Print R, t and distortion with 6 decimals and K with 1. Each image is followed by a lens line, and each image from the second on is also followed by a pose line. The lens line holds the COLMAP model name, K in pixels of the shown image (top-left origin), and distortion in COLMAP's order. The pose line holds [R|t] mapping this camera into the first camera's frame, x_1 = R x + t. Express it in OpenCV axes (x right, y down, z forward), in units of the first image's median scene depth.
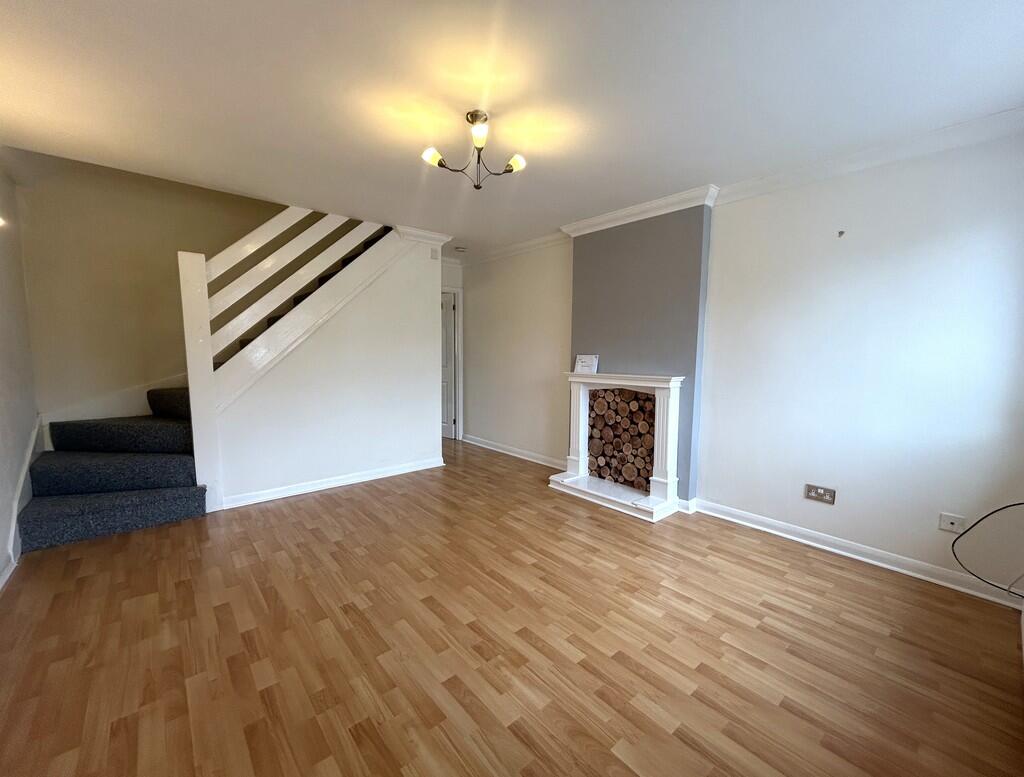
lens RADIAL K [[419.6, 0, 512.0], [0, 419.6, 388.5], [0, 0, 1]] dist [-0.001313, 0.005223]
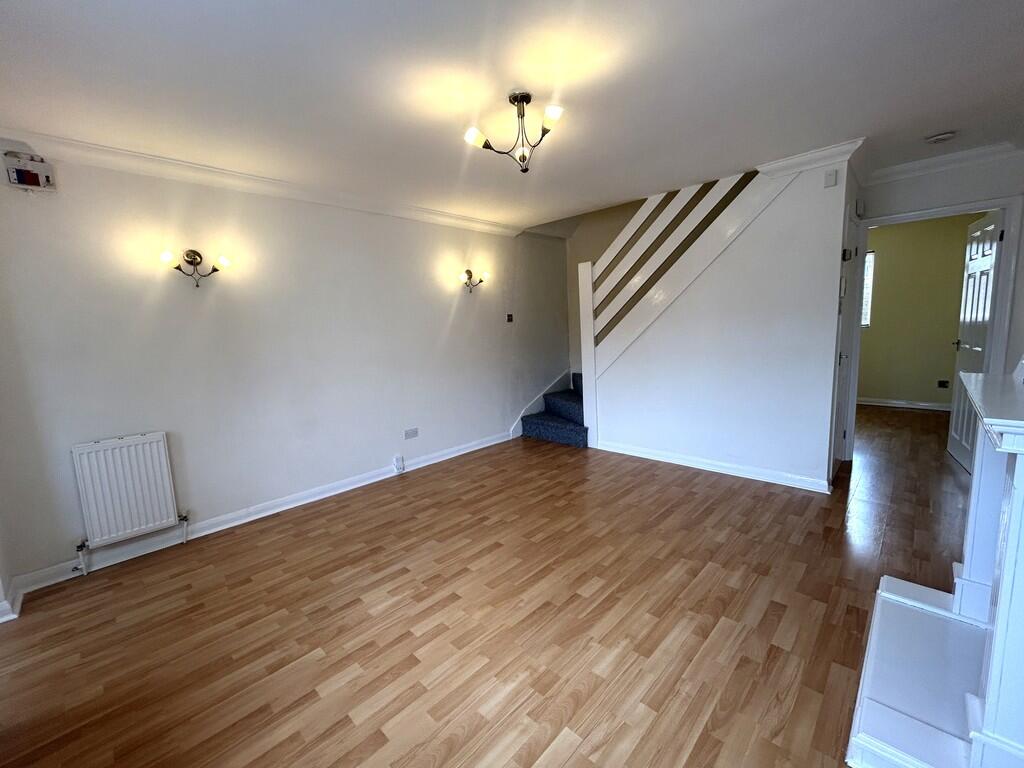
lens RADIAL K [[424.4, 0, 518.2], [0, 424.4, 385.0], [0, 0, 1]] dist [-0.000790, 0.000468]
pose [[0.093798, 0.121318, -0.988172, 0.813139], [-0.049226, 0.991899, 0.117103, -0.085287], [0.994374, 0.037660, 0.099010, 0.778308]]
